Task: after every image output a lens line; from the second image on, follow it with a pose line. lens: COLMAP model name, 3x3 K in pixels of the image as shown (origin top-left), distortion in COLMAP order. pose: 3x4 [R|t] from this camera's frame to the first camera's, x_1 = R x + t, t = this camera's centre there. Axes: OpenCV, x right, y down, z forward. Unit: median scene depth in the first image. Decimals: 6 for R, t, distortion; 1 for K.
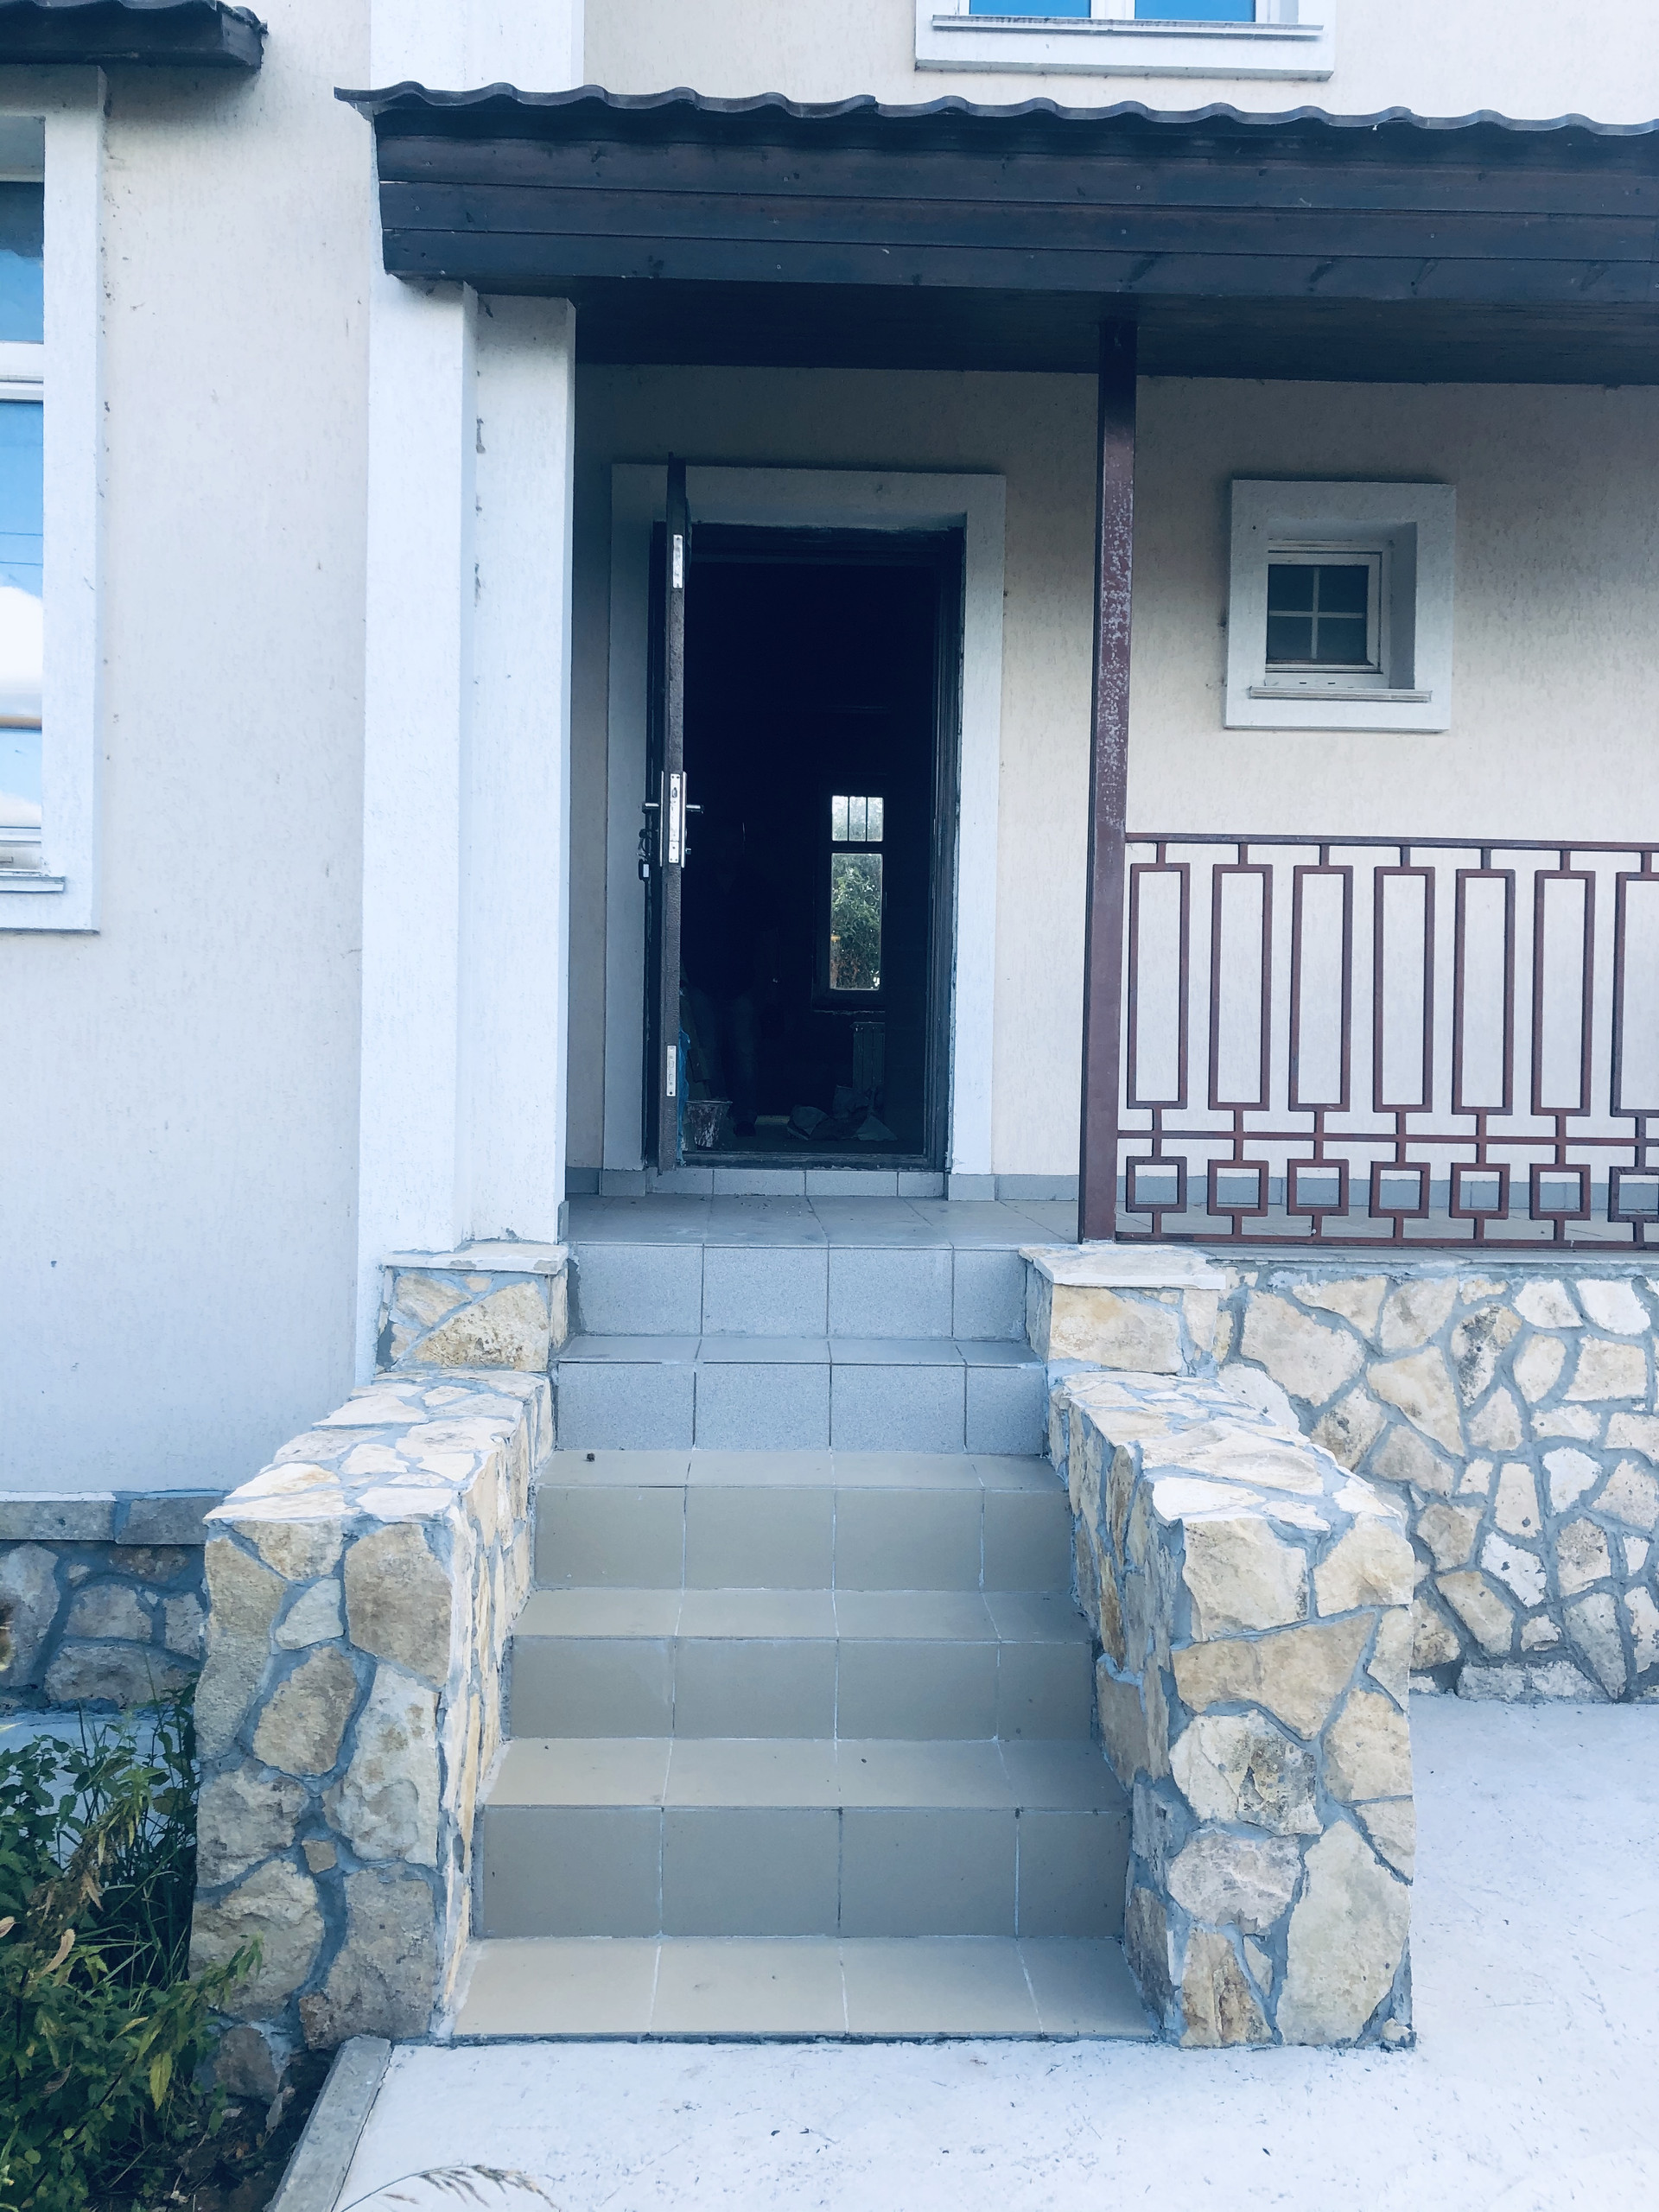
lens RADIAL K [[2025.0, 0, 819.6], [0, 2025.0, 1181.0], [0, 0, 1]] dist [0.078415, -0.004127]
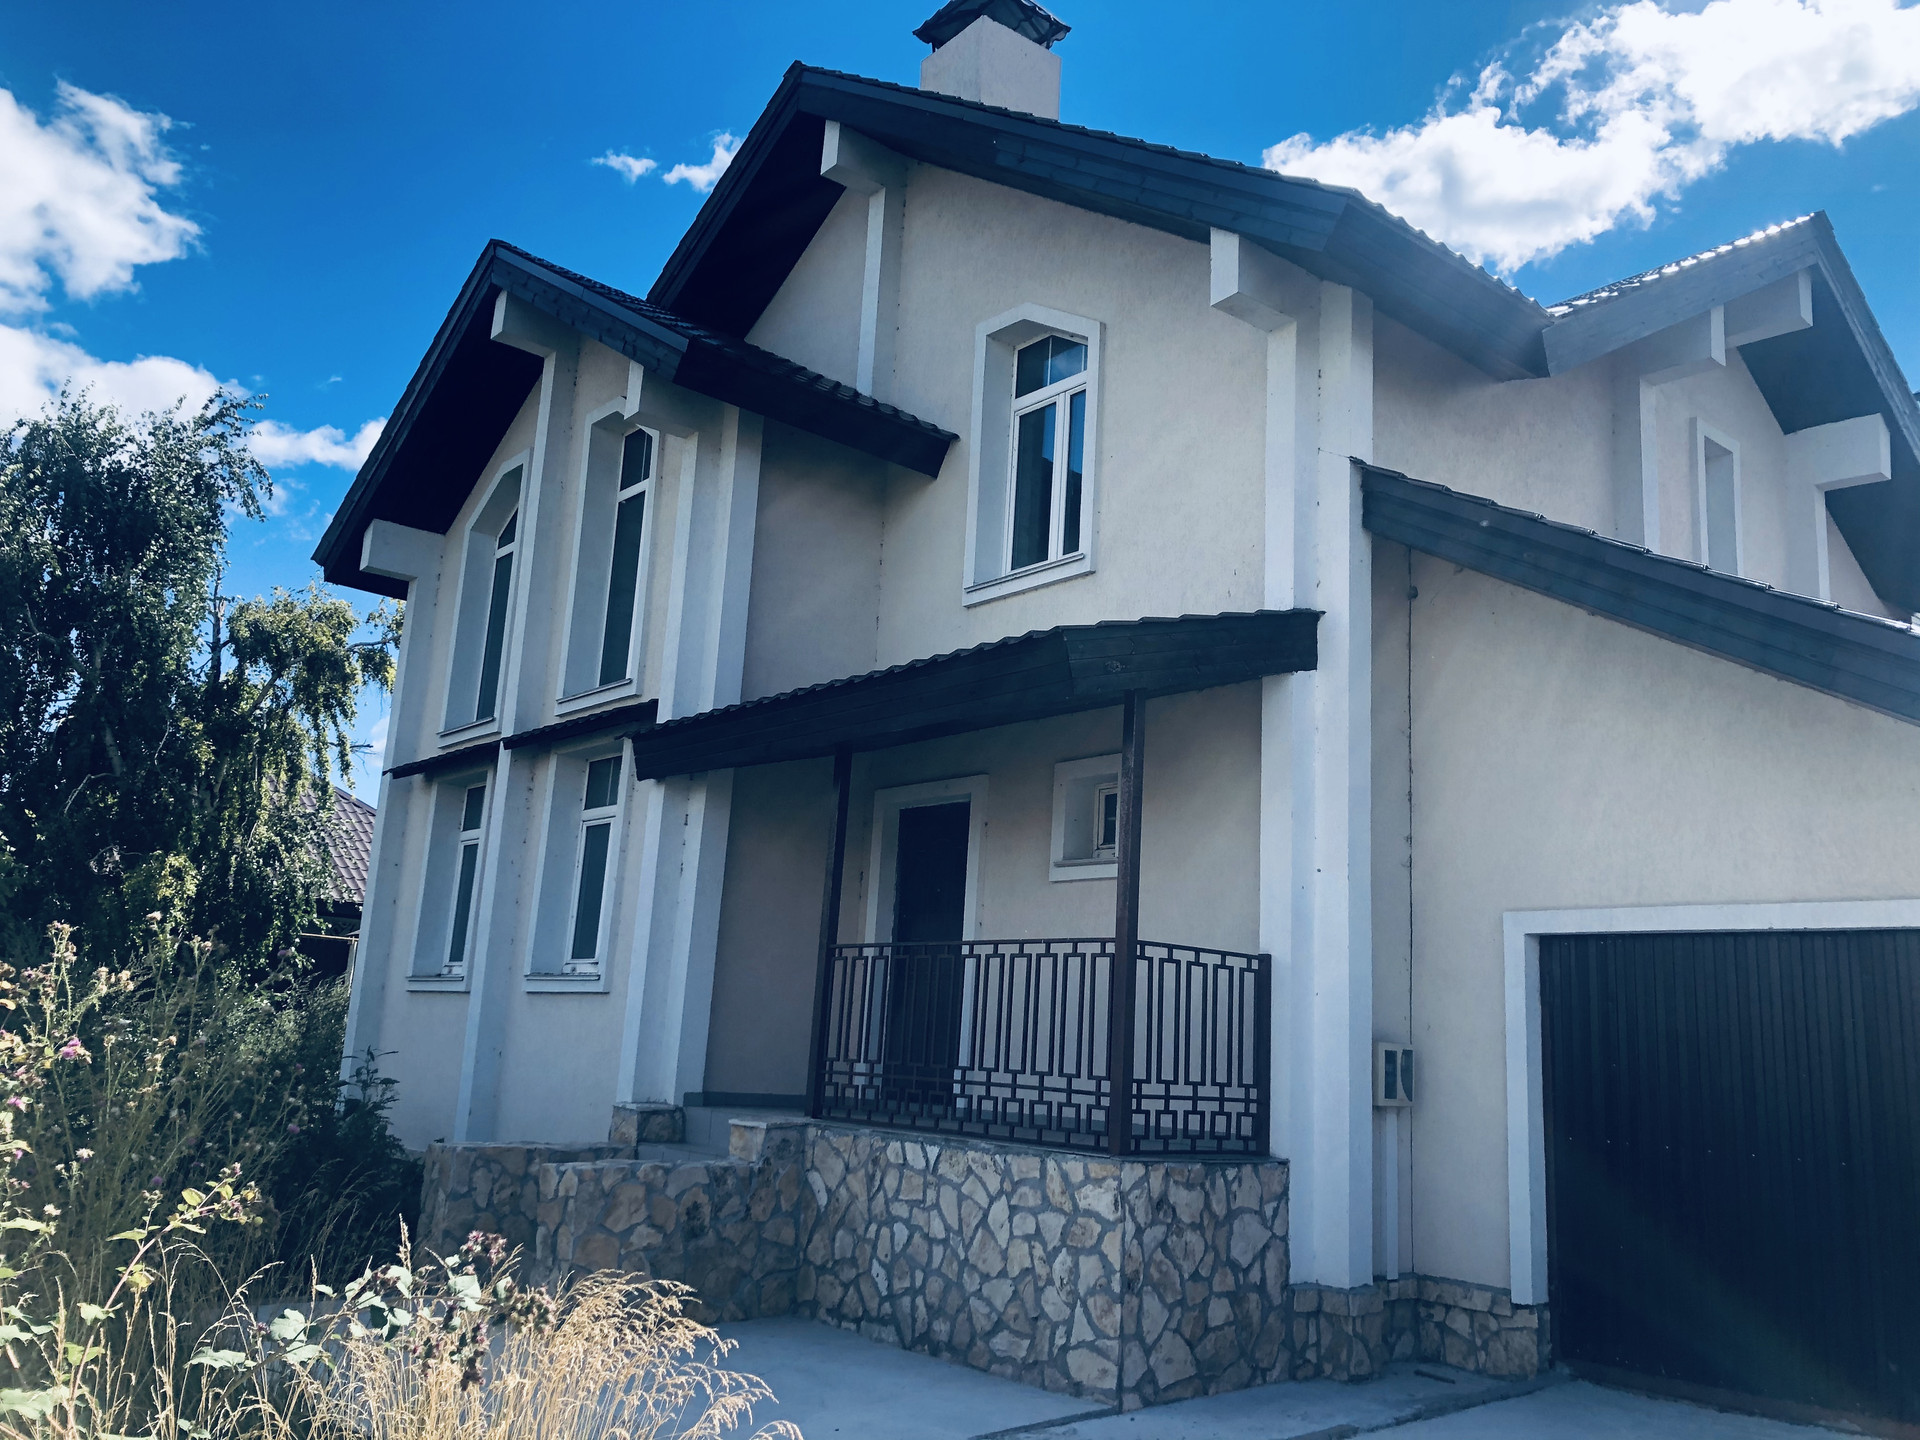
lens RADIAL K [[1546.4, 0, 960.0], [0, 1546.4, 720.0], [0, 0, 1]] dist [-0.006728, 0.003540]
pose [[0.624278, -0.144752, -0.767674, 1.745892], [-0.090985, 0.962523, -0.255483, 0.030506], [0.775886, 0.229339, 0.587711, -0.040177]]
